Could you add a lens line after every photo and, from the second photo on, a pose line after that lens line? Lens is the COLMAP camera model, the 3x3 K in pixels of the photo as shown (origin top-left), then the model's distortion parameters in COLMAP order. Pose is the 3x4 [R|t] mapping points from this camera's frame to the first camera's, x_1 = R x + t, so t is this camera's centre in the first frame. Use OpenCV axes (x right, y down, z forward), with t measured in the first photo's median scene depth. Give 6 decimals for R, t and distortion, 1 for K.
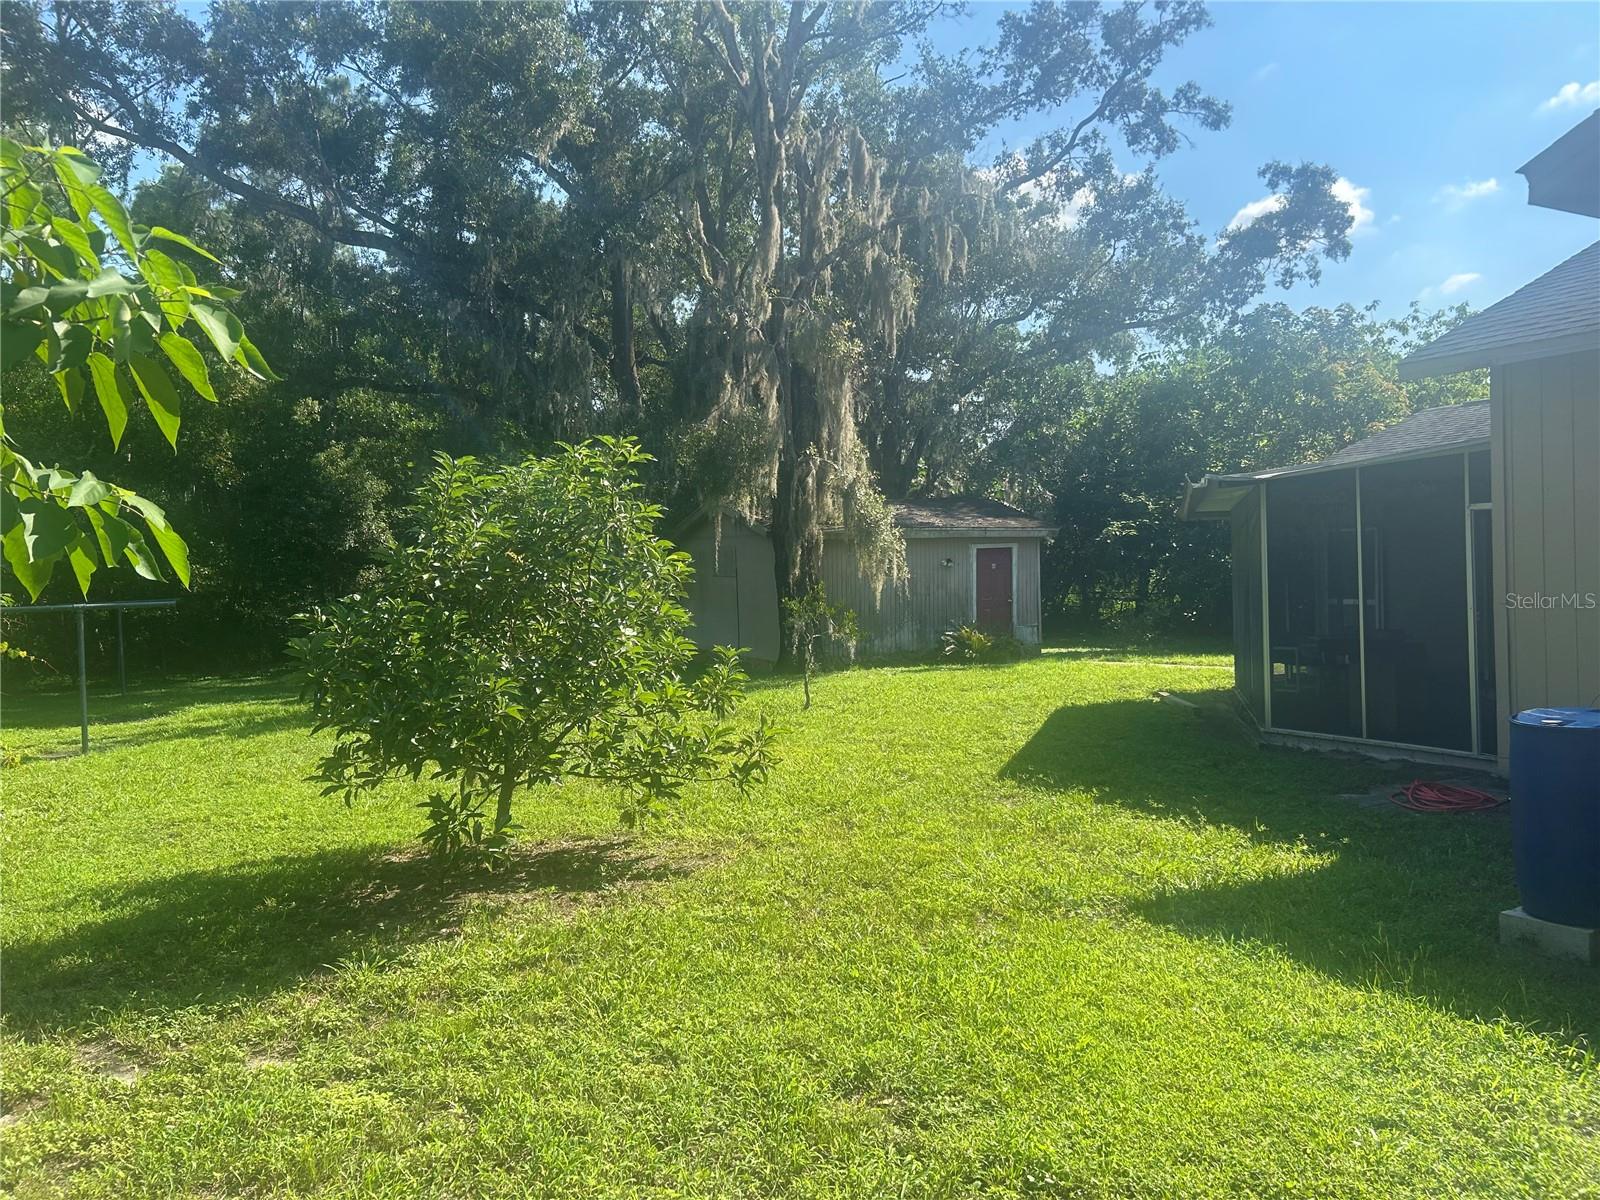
lens RADIAL K [[1204.6, 0, 806.5], [0, 1204.6, 592.5], [0, 0, 1]] dist [0.060622, -0.069439]
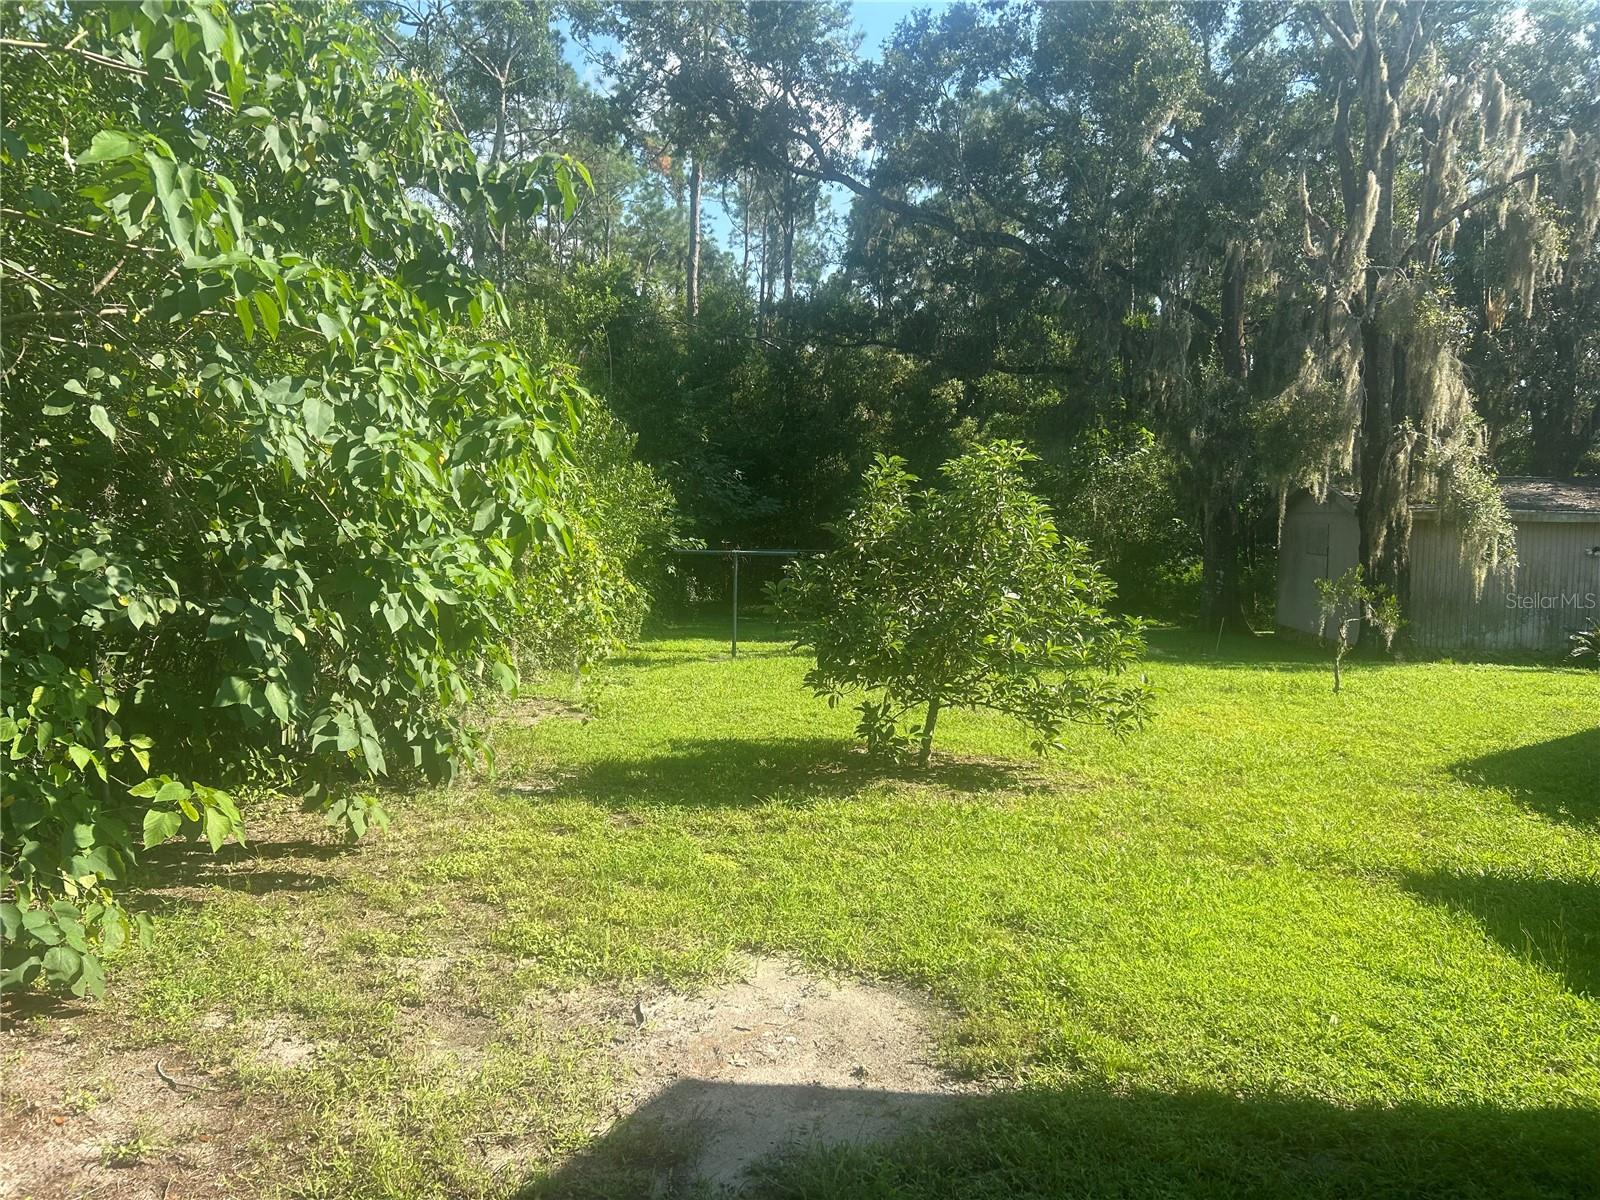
lens RADIAL K [[1204.6, 0, 795.2], [0, 1204.6, 596.0], [0, 0, 1]] dist [0.060622, -0.069439]
pose [[0.847950, 0.071335, -0.525255, 0.111553], [-0.053919, 0.997371, 0.048409, -0.005110], [0.527327, -0.012727, 0.849567, -0.066564]]
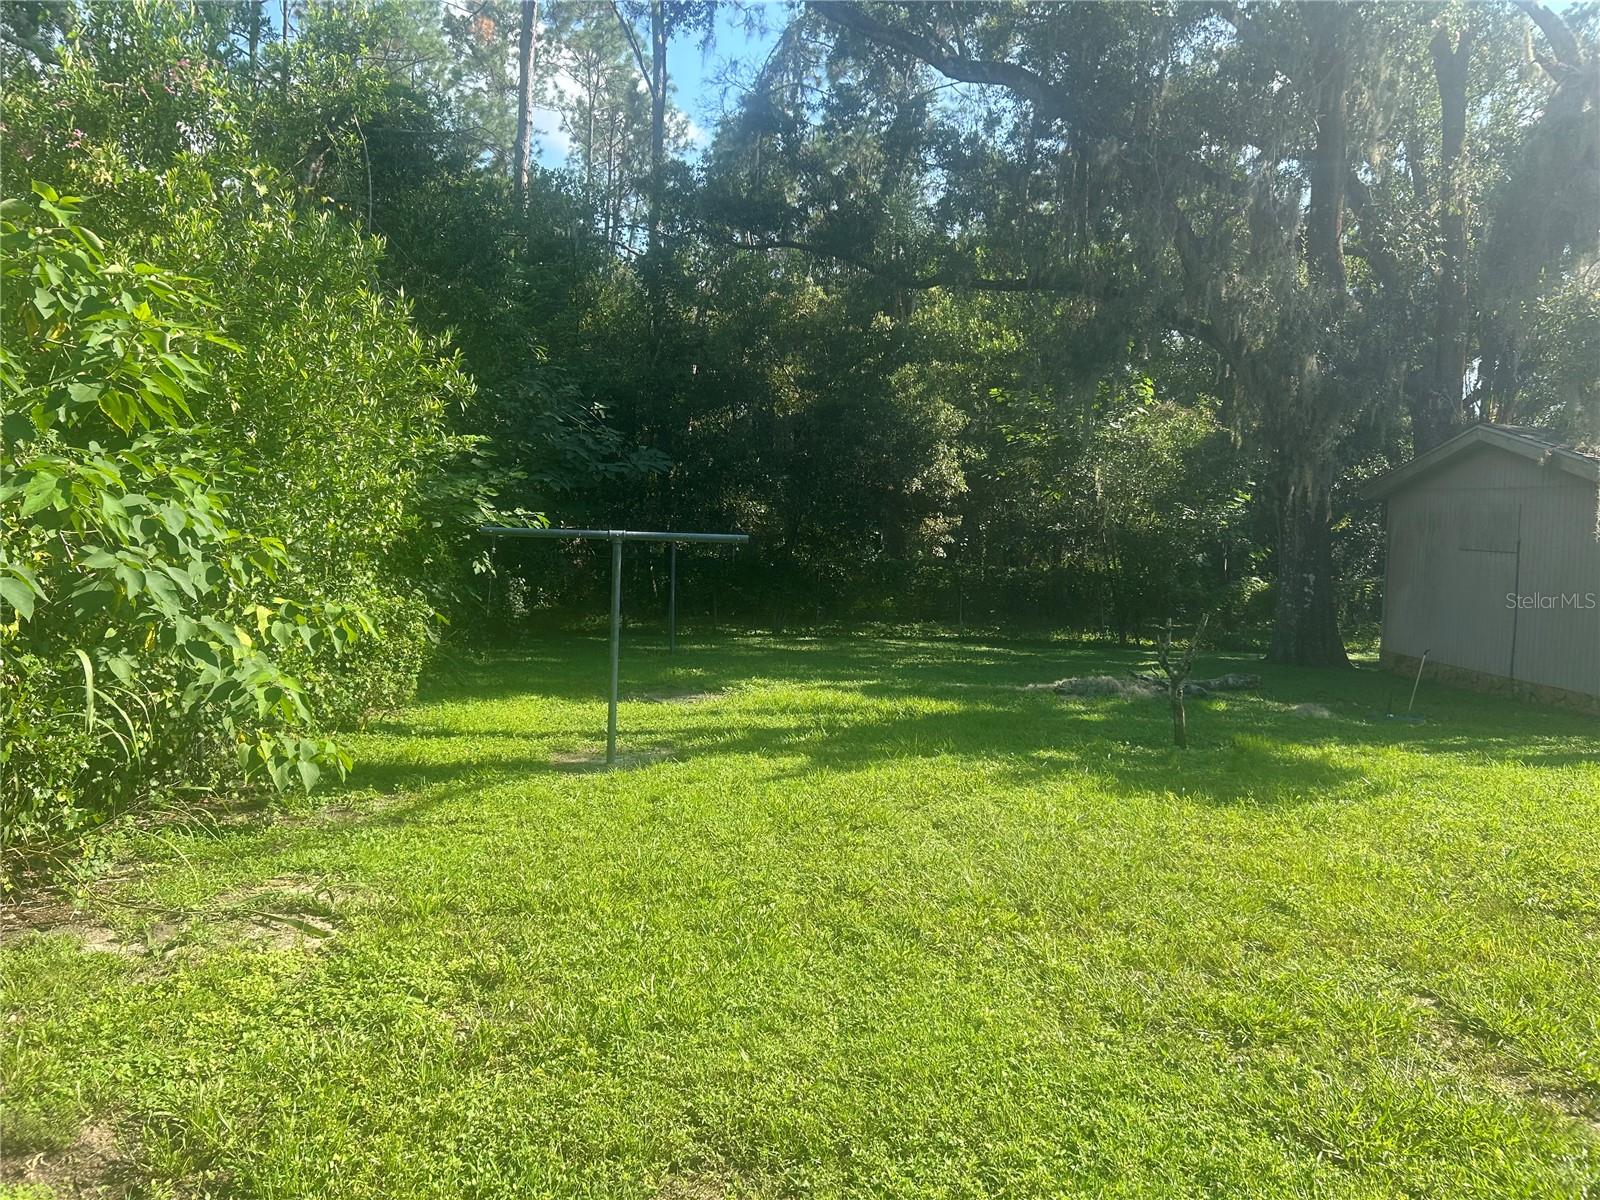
lens RADIAL K [[1204.6, 0, 810.7], [0, 1204.6, 584.8], [0, 0, 1]] dist [0.060622, -0.069439]
pose [[0.918080, 0.073158, -0.389587, -0.173250], [-0.065367, 0.997308, 0.033236, 0.007954], [0.390969, -0.005048, 0.920390, 0.312891]]
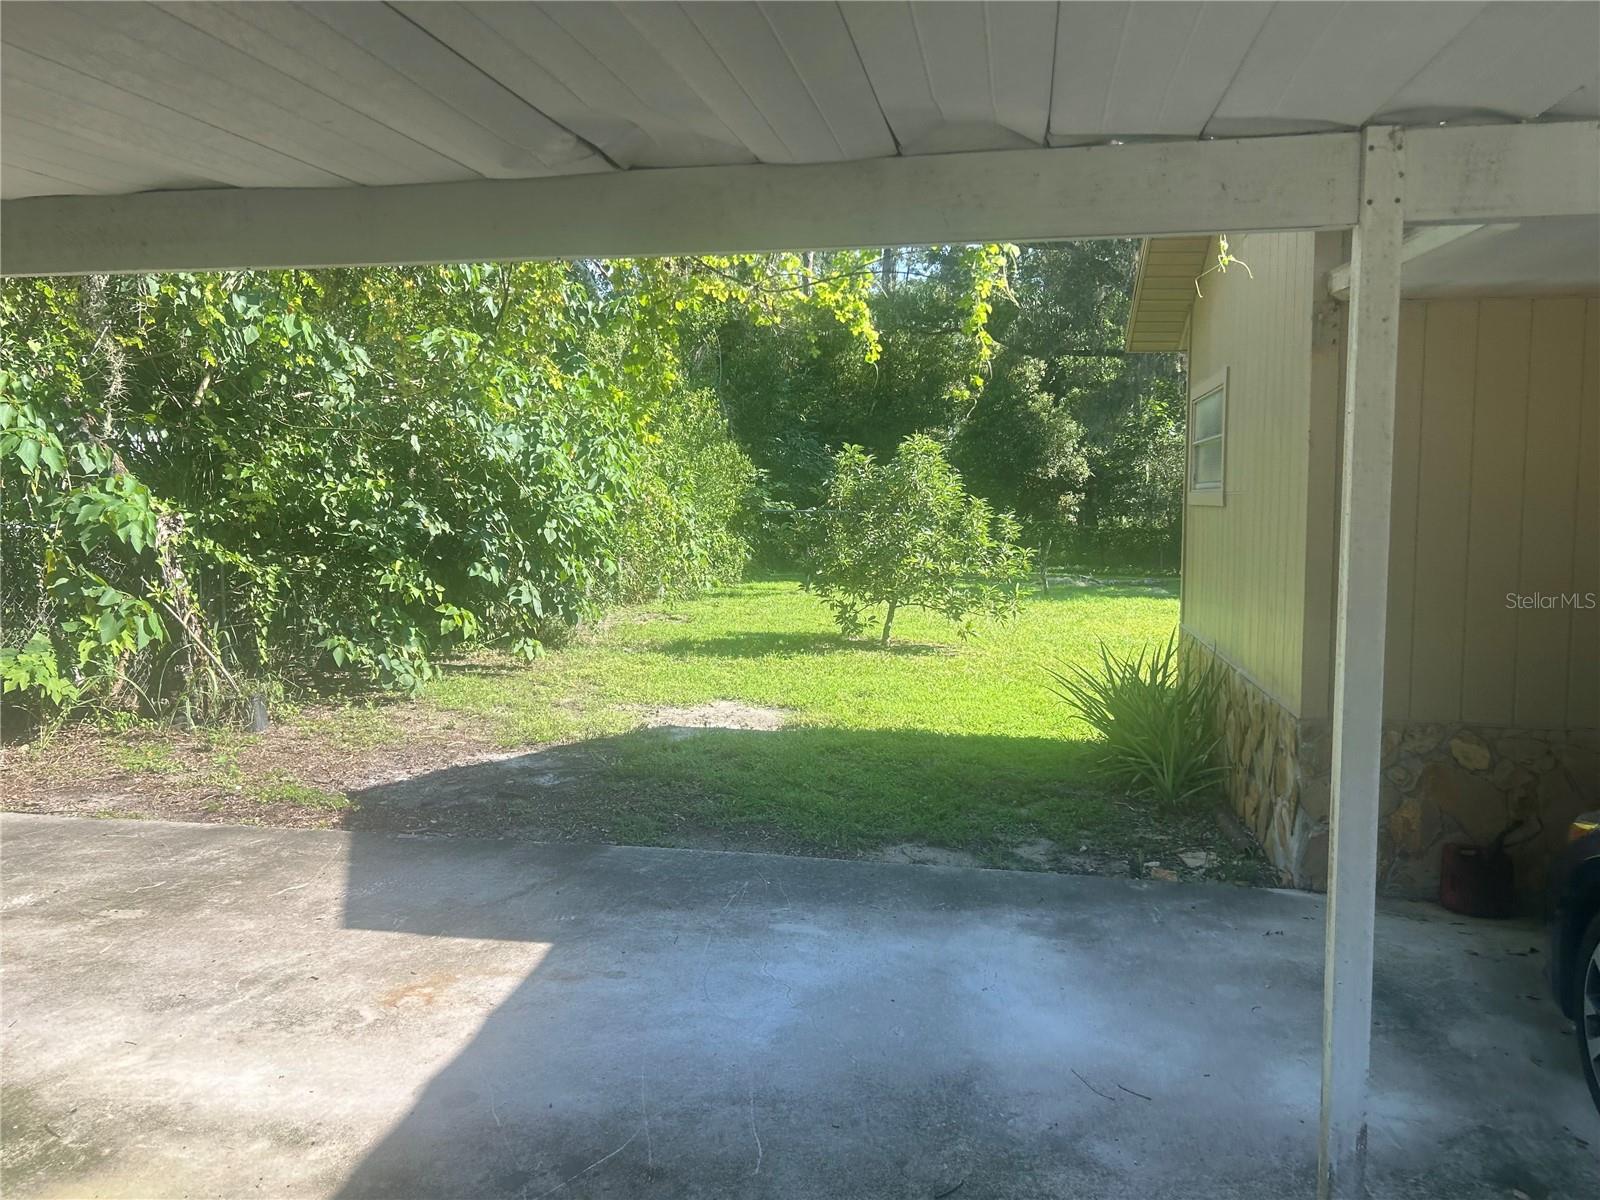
lens RADIAL K [[1204.6, 0, 806.9], [0, 1204.6, 602.2], [0, 0, 1]] dist [0.060622, -0.069439]
pose [[0.781439, 0.091033, -0.617306, 0.324887], [-0.047737, 0.995123, 0.086320, -0.004775], [0.622154, -0.037985, 0.781973, -0.239512]]
